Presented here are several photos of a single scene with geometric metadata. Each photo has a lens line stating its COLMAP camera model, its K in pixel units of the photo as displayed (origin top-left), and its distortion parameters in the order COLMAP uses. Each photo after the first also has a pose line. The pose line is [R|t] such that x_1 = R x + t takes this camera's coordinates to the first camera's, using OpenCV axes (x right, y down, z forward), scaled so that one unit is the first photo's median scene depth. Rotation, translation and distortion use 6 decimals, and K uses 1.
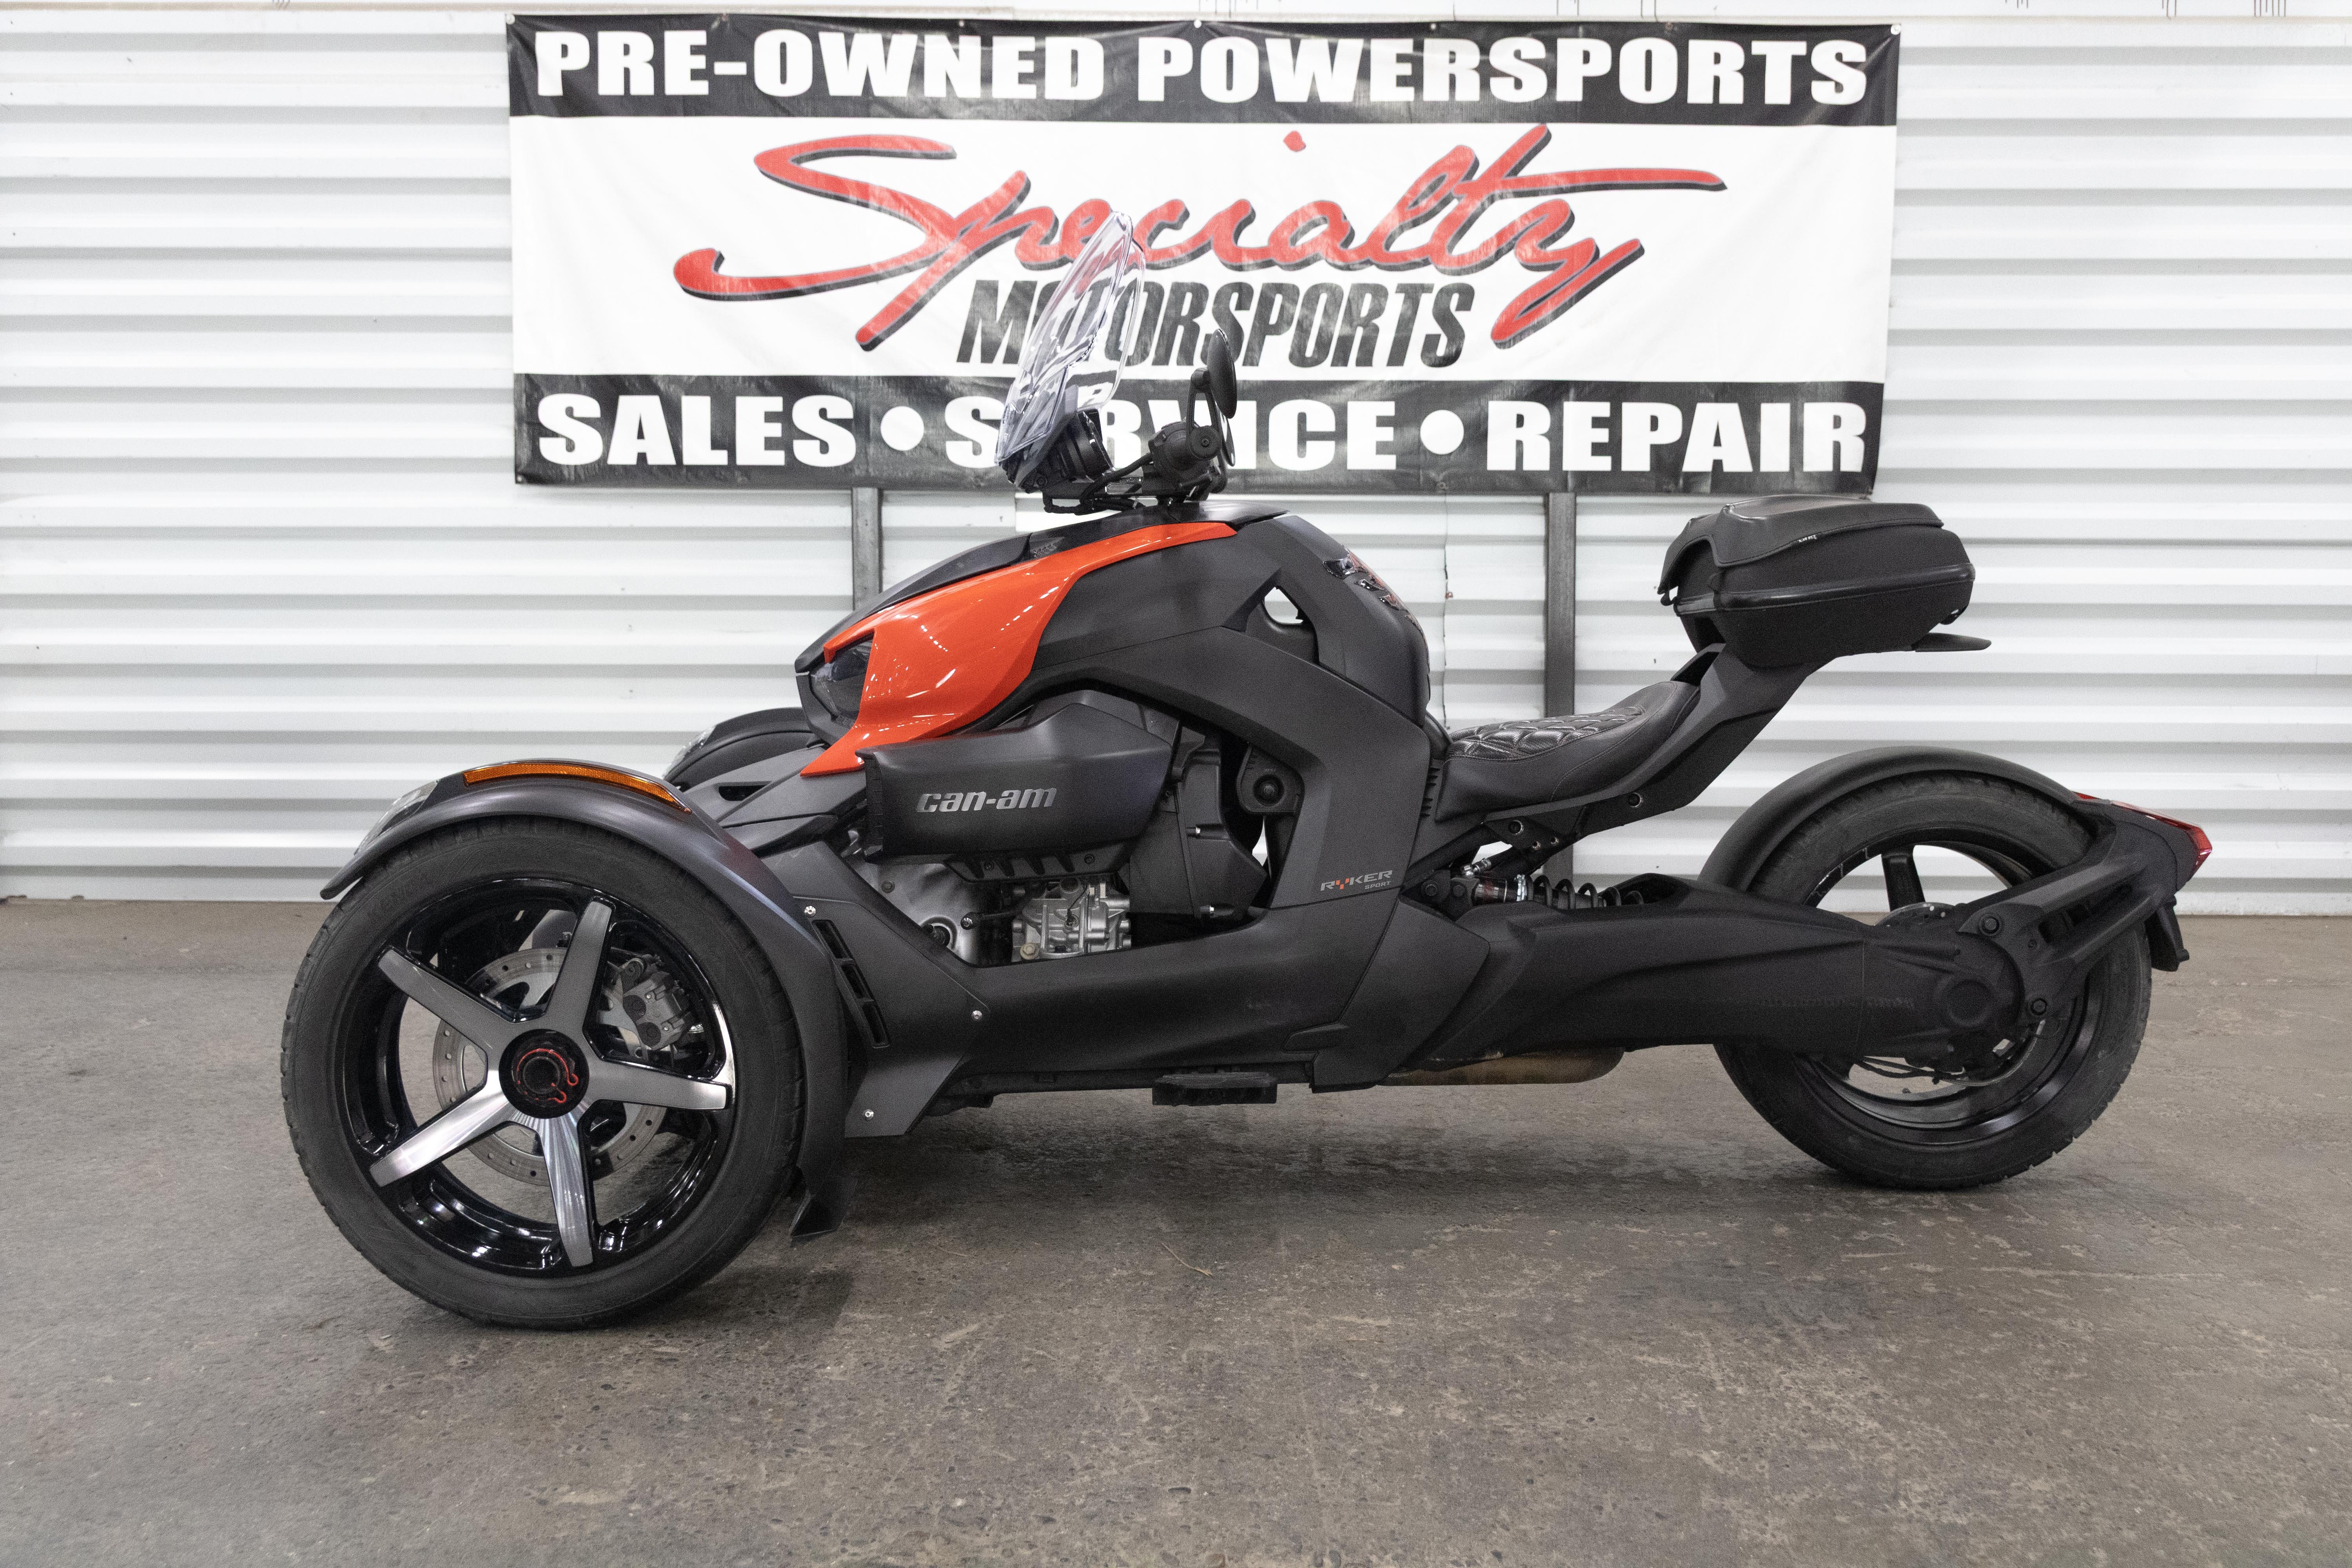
lens RADIAL K [[2087.9, 0, 1166.1], [0, 2087.9, 792.7], [0, 0, 1]] dist [-0.005061, -0.009246]
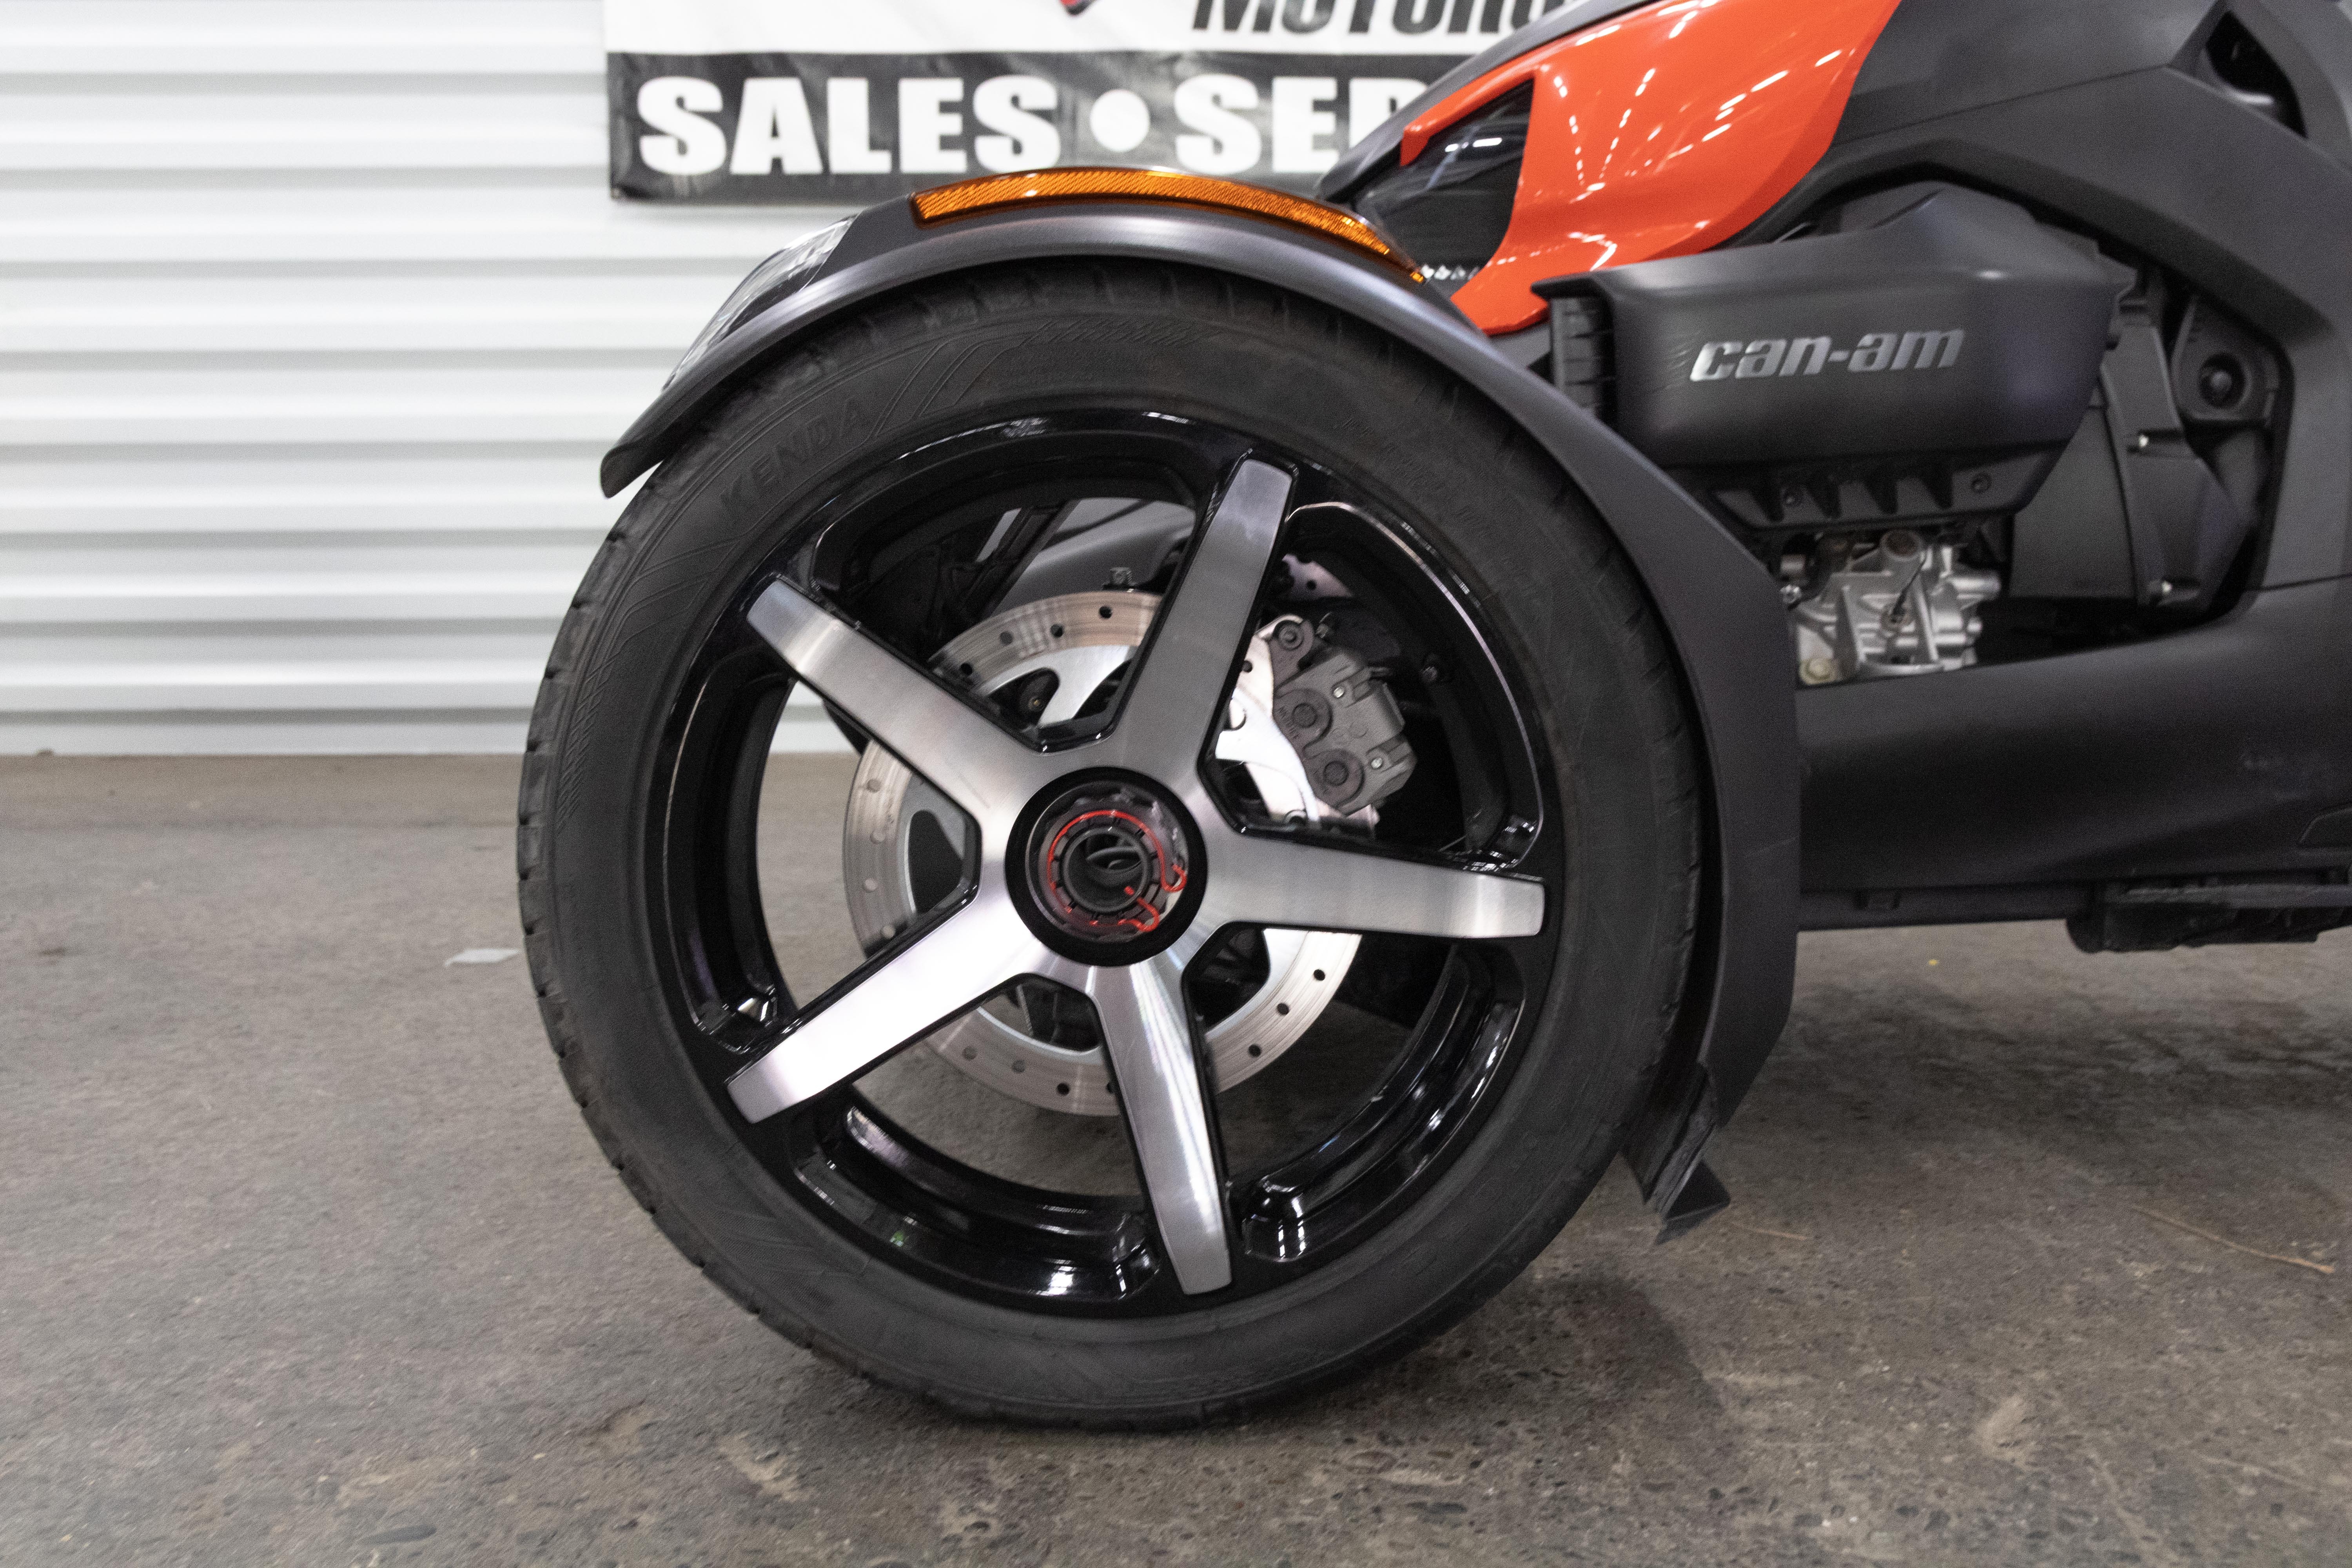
lens RADIAL K [[2103.1, 0, 1176.0], [0, 2103.1, 784.0], [0, 0, 1]] dist [0.004276, -0.005992]
pose [[0.999853, -0.012148, 0.012134, -0.253369], [0.011733, 0.999361, 0.033754, 0.089445], [-0.012537, -0.033606, 0.999357, 0.481485]]
